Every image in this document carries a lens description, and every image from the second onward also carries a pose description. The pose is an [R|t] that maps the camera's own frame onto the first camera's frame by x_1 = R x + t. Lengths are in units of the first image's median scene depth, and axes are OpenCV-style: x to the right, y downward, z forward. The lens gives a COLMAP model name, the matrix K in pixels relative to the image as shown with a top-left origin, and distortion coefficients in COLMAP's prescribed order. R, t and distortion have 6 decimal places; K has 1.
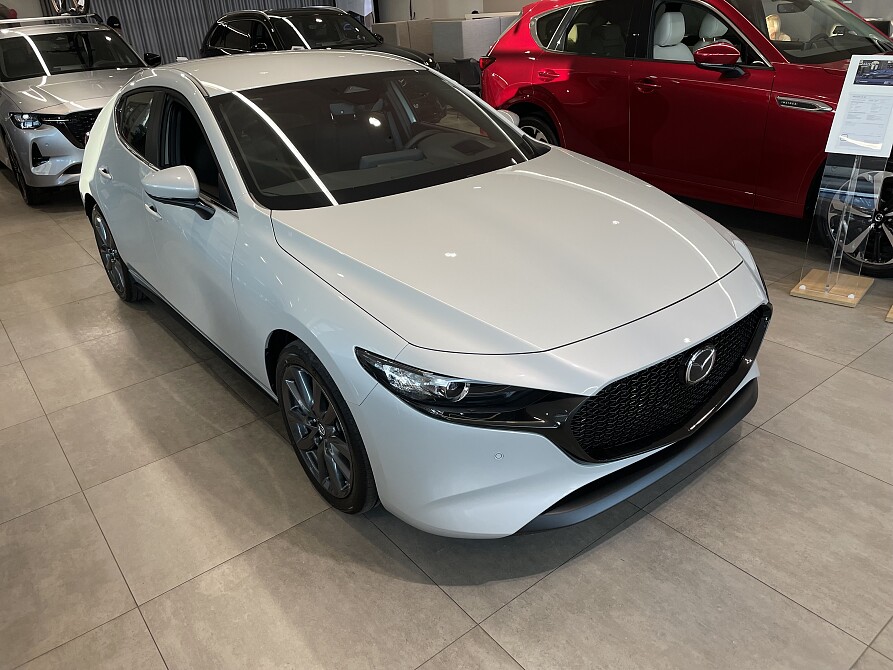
lens RADIAL K [[675.0, 0, 450.3], [0, 675.0, 330.6], [0, 0, 1]] dist [0.080964, -0.117797]
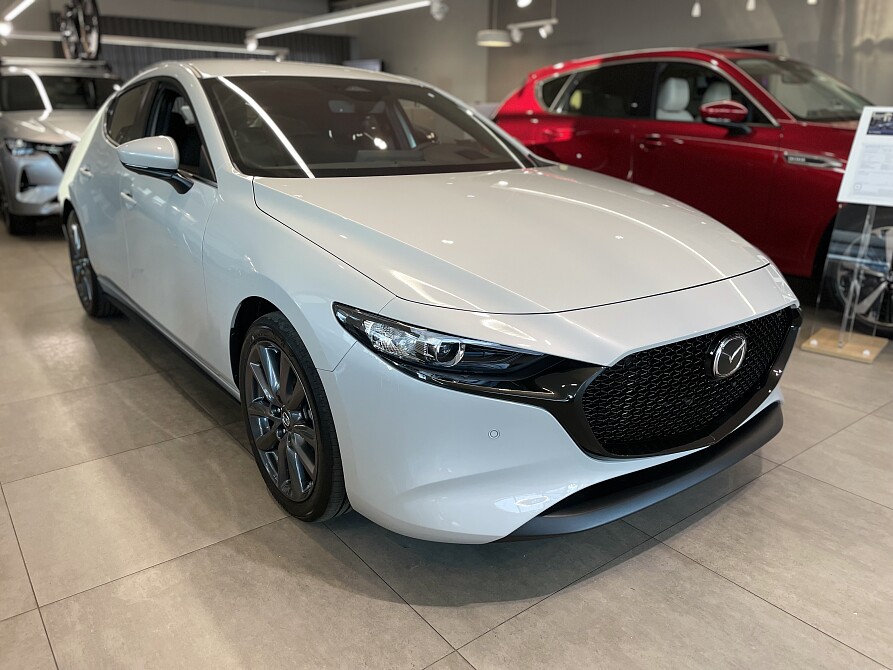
lens RADIAL K [[675.4, 0, 448.1], [0, 675.4, 333.8], [0, 0, 1]] dist [0.082402, -0.120620]
pose [[0.997641, 0.066978, 0.015033, -0.004543], [-0.064300, 0.988486, -0.136968, 0.140618], [-0.024034, 0.135678, 0.990461, 0.123459]]
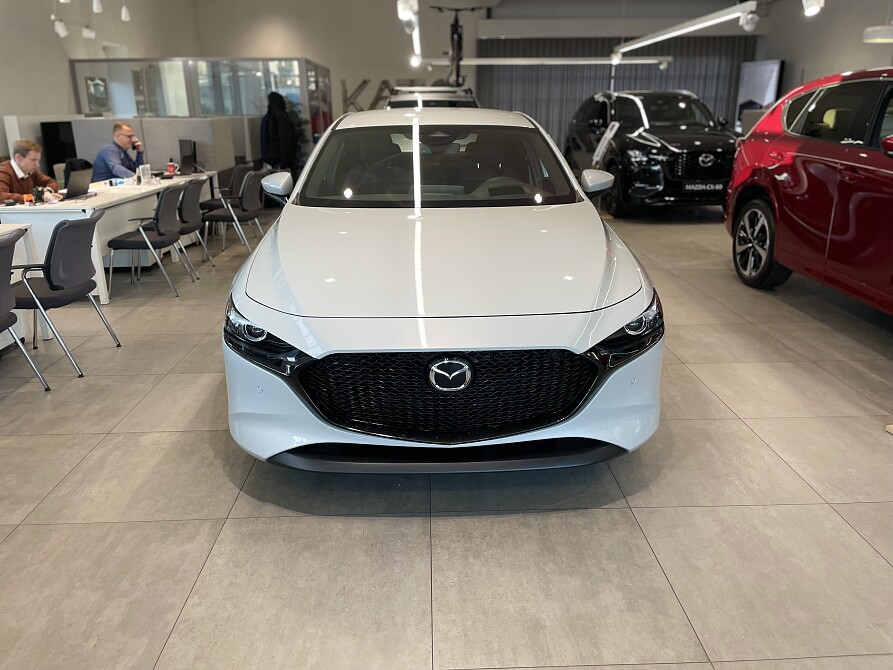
lens RADIAL K [[675.0, 0, 450.3], [0, 675.0, 330.6], [0, 0, 1]] dist [0.080964, -0.117797]
pose [[0.807094, 0.228473, -0.544426, 0.801004], [-0.288960, 0.956967, -0.026775, 0.009208], [0.514880, 0.178928, 0.838381, 0.073419]]
